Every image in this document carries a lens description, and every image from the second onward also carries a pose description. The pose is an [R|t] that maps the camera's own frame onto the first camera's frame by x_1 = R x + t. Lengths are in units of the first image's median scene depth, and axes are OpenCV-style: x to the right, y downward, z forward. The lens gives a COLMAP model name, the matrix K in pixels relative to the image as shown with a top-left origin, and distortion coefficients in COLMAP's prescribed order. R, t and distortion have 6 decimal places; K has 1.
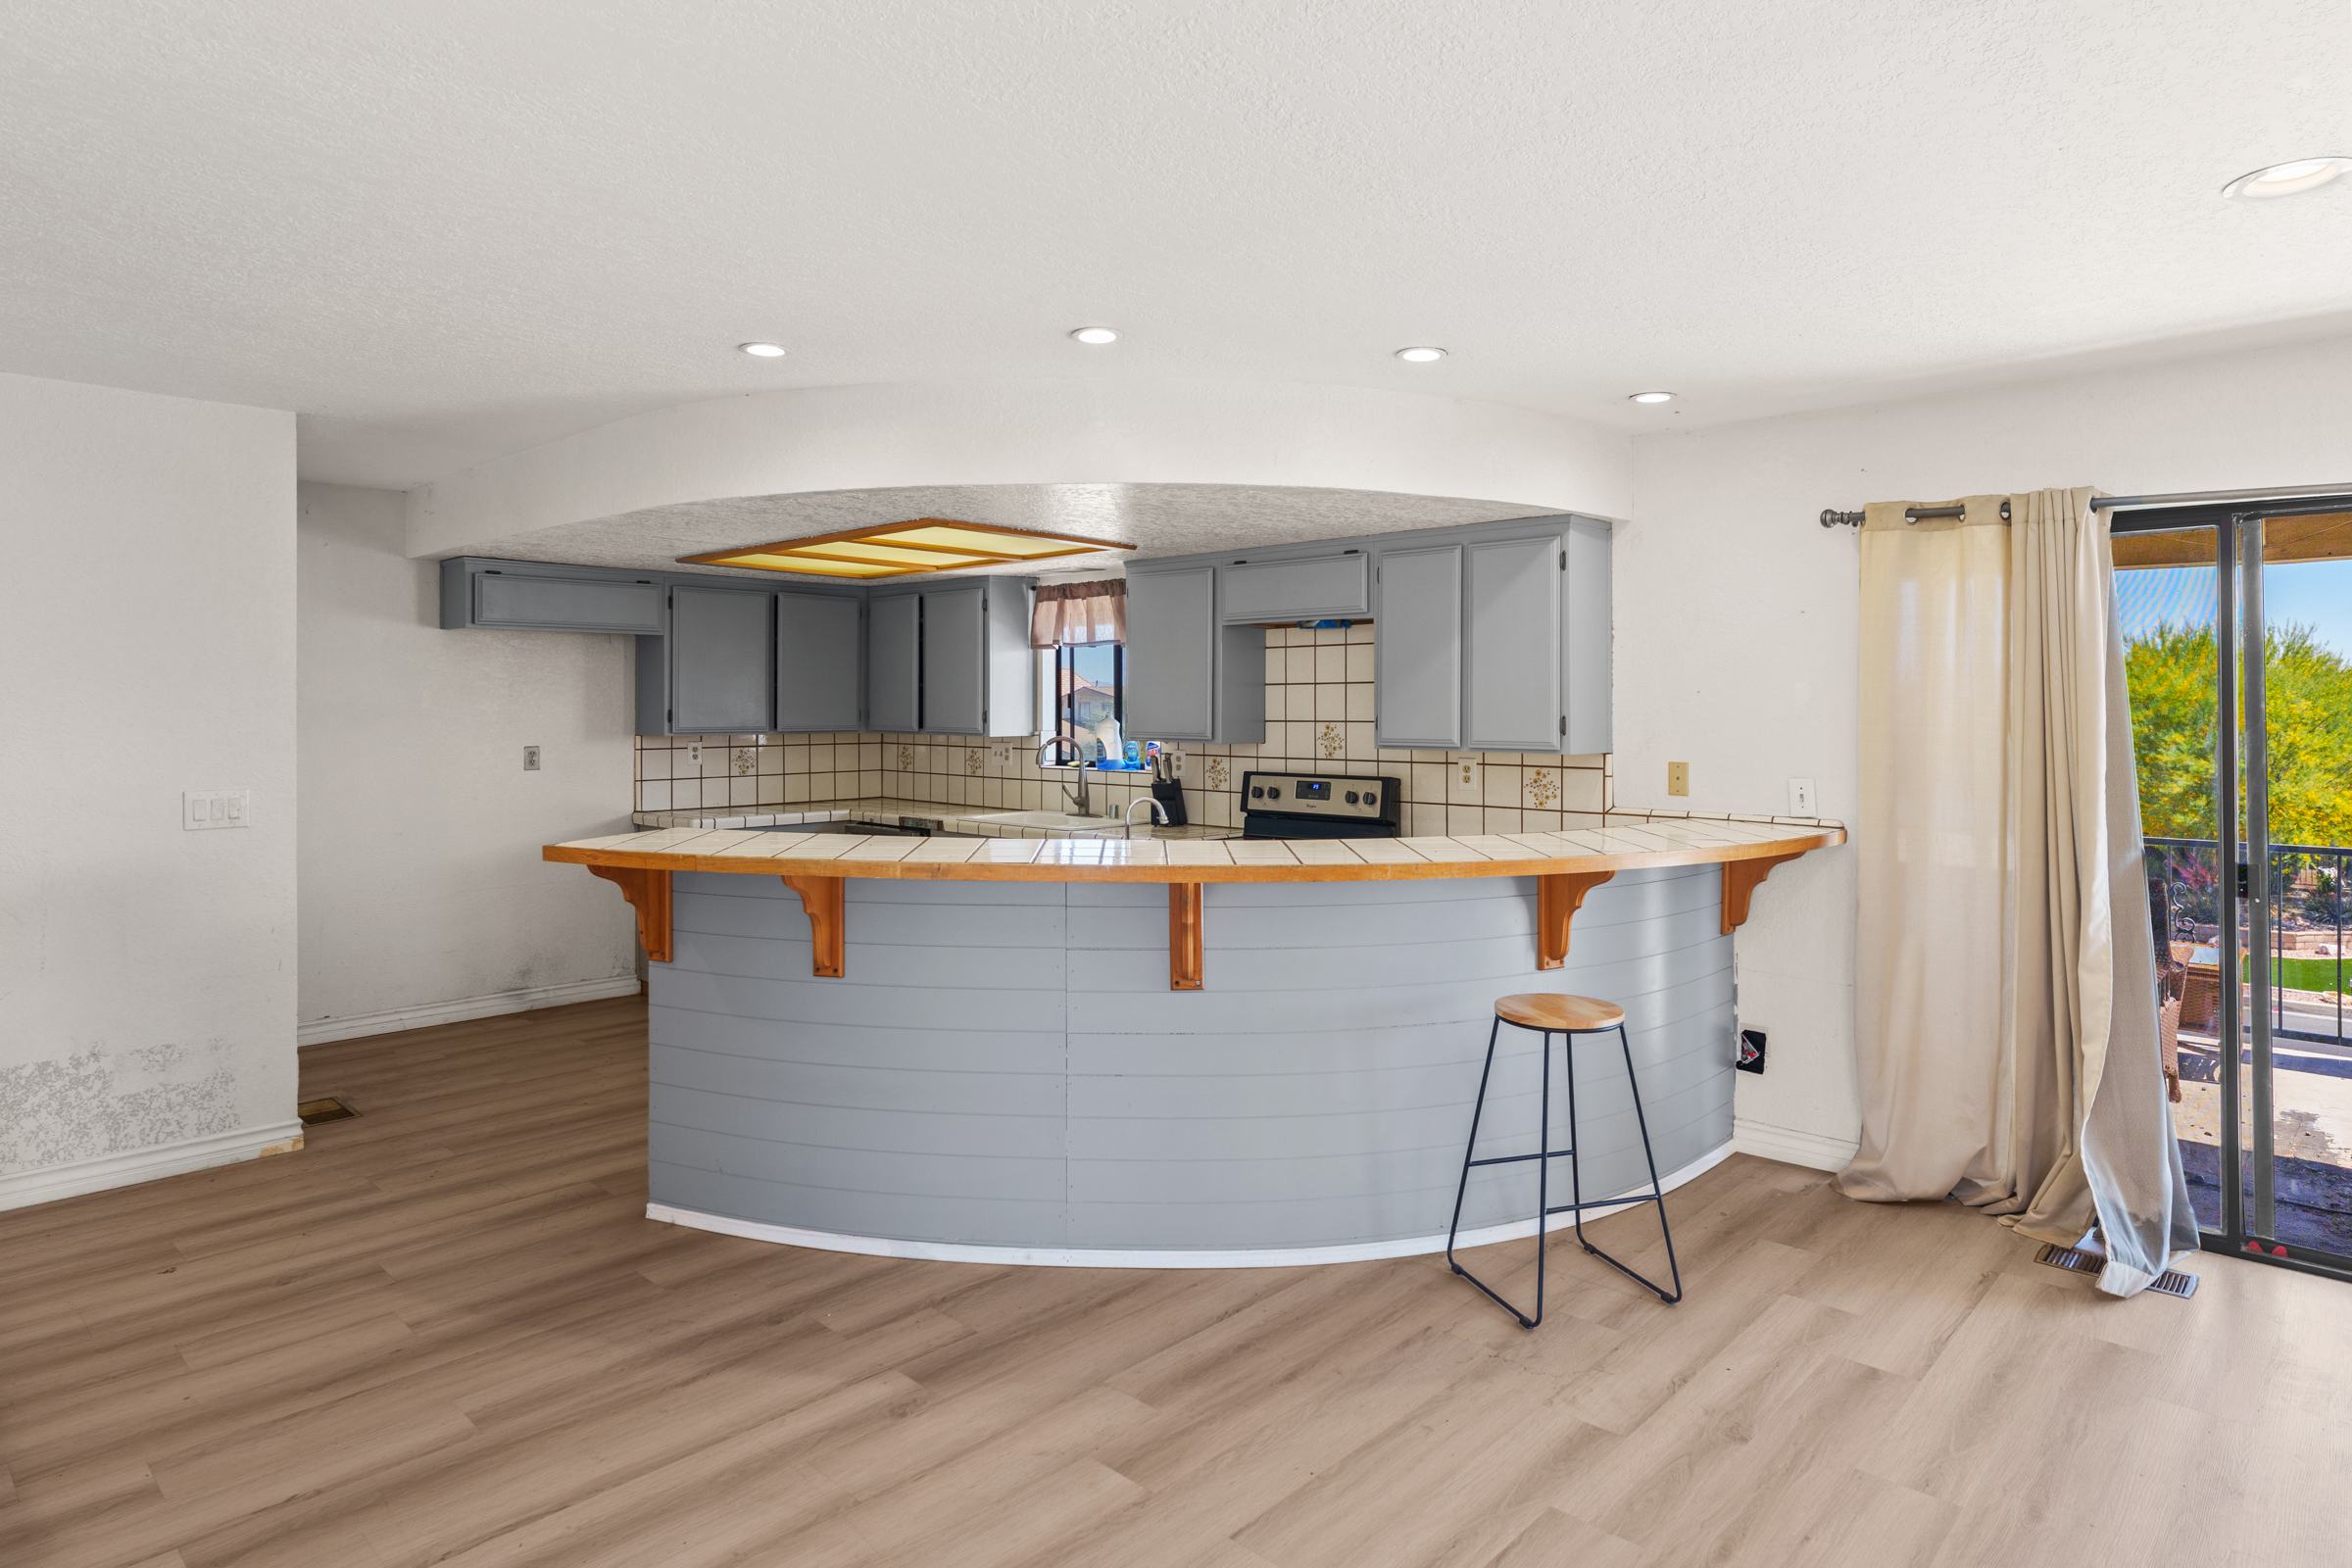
lens RADIAL K [[1321.0, 0, 1176.1], [0, 1321.0, 699.1], [0, 0, 1]] dist [-0.010000, 0.004979]
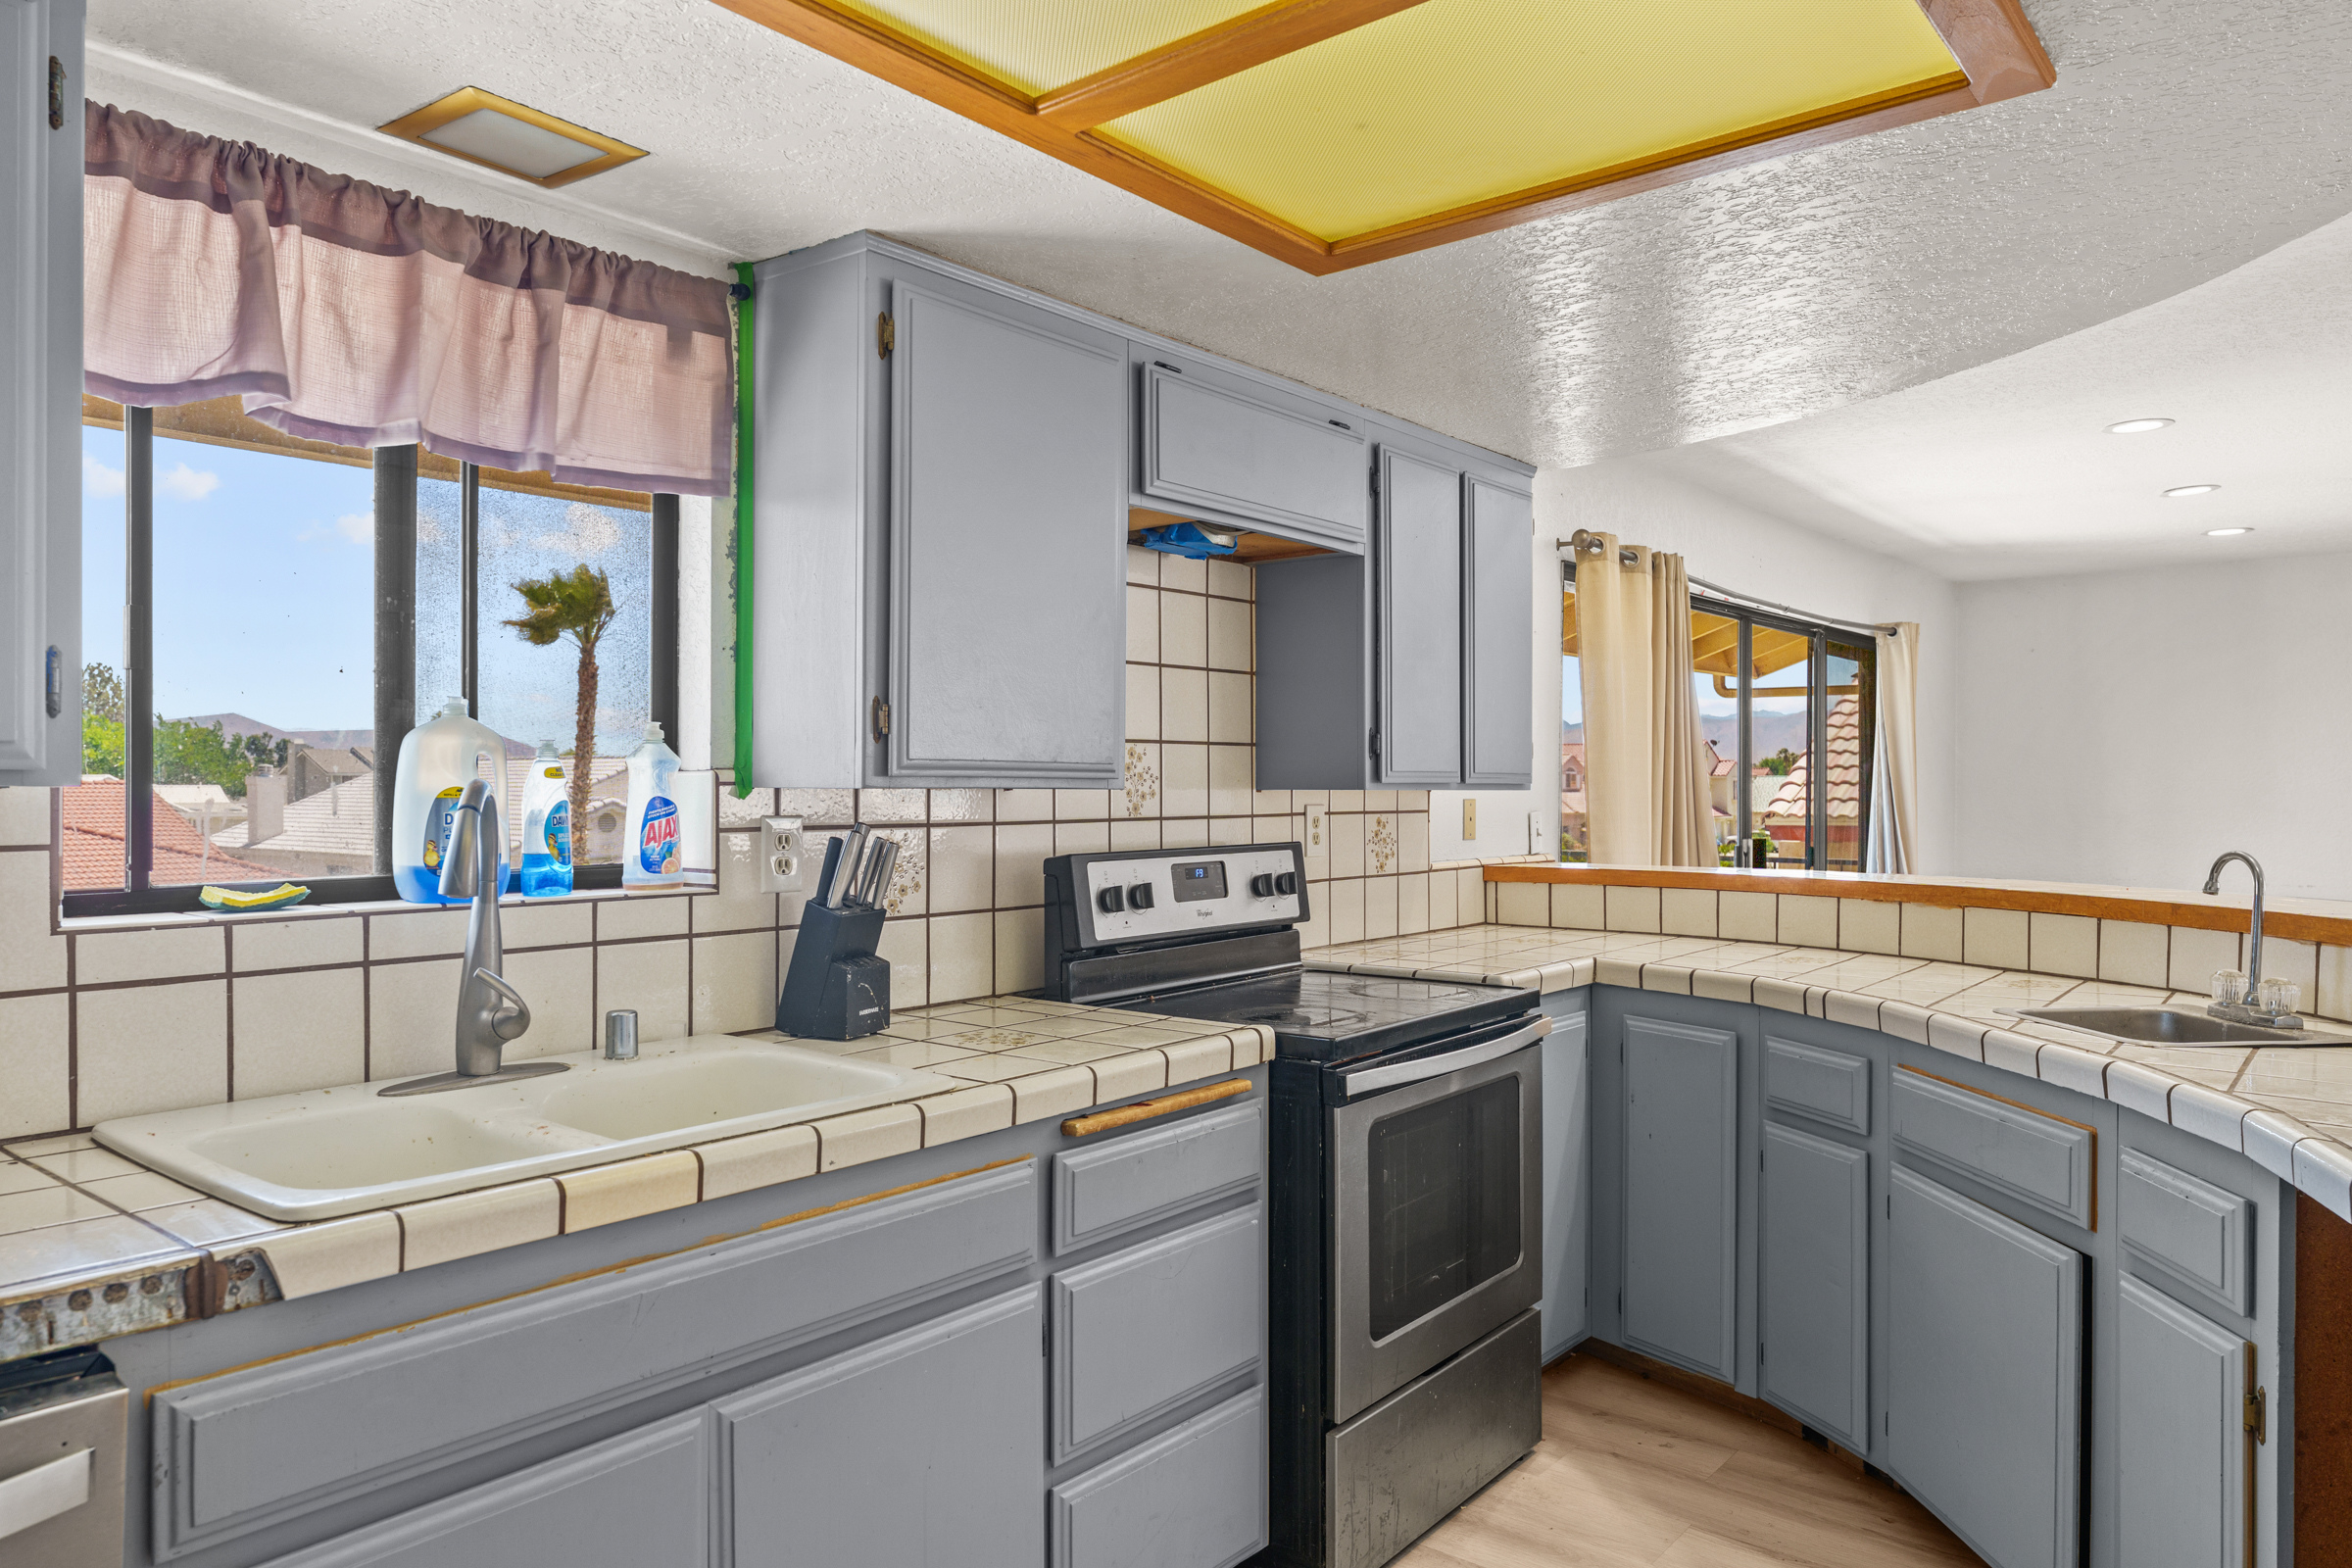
lens RADIAL K [[1531.4, 0, 1183.7], [0, 1531.4, 781.3], [0, 0, 1]] dist [0.008456, 0.002710]
pose [[-0.069219, -0.001344, 0.997601, -0.497980], [-0.010938, 0.999940, 0.000589, 0.034418], [-0.997541, -0.010871, -0.069230, 1.127721]]
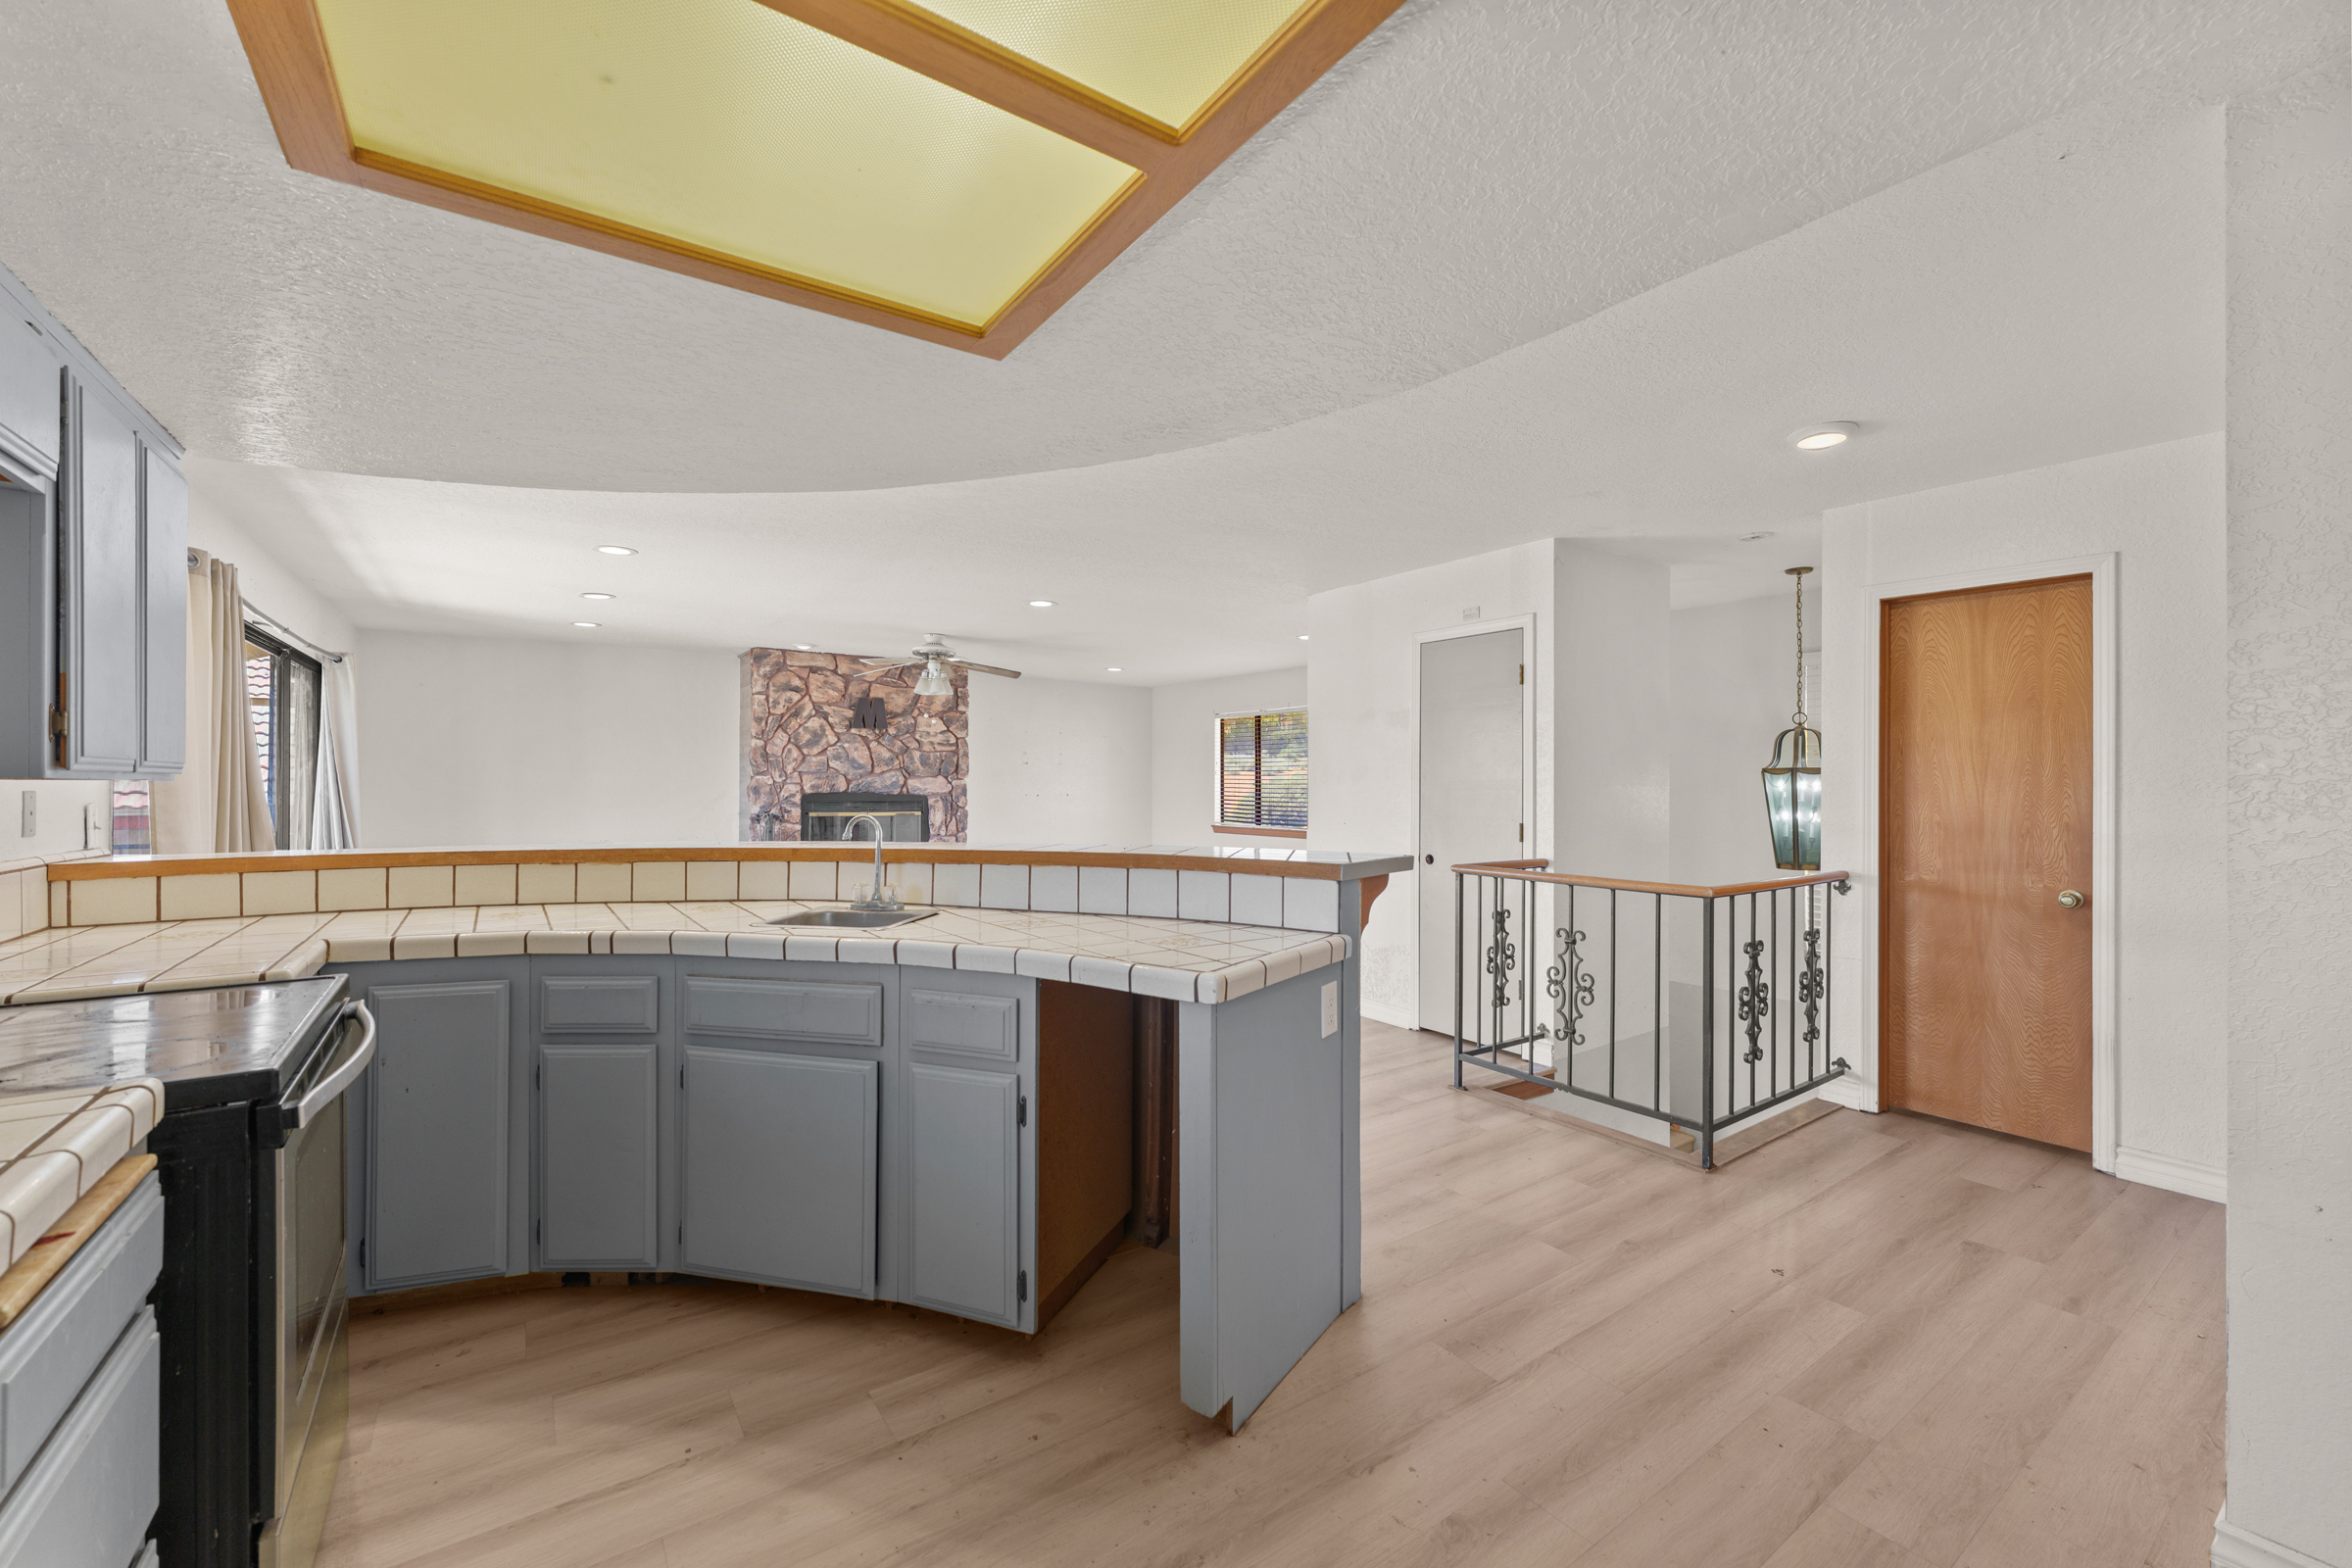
lens RADIAL K [[933.9, 0, 1155.3], [0, 933.9, 775.4], [0, 0, 1]] dist [0.001909, 0.000297]
pose [[-0.973864, -0.003289, 0.227106, -0.314180], [-0.007536, 0.999813, -0.017834, 0.039278], [-0.227005, -0.019079, -0.973707, 1.233370]]
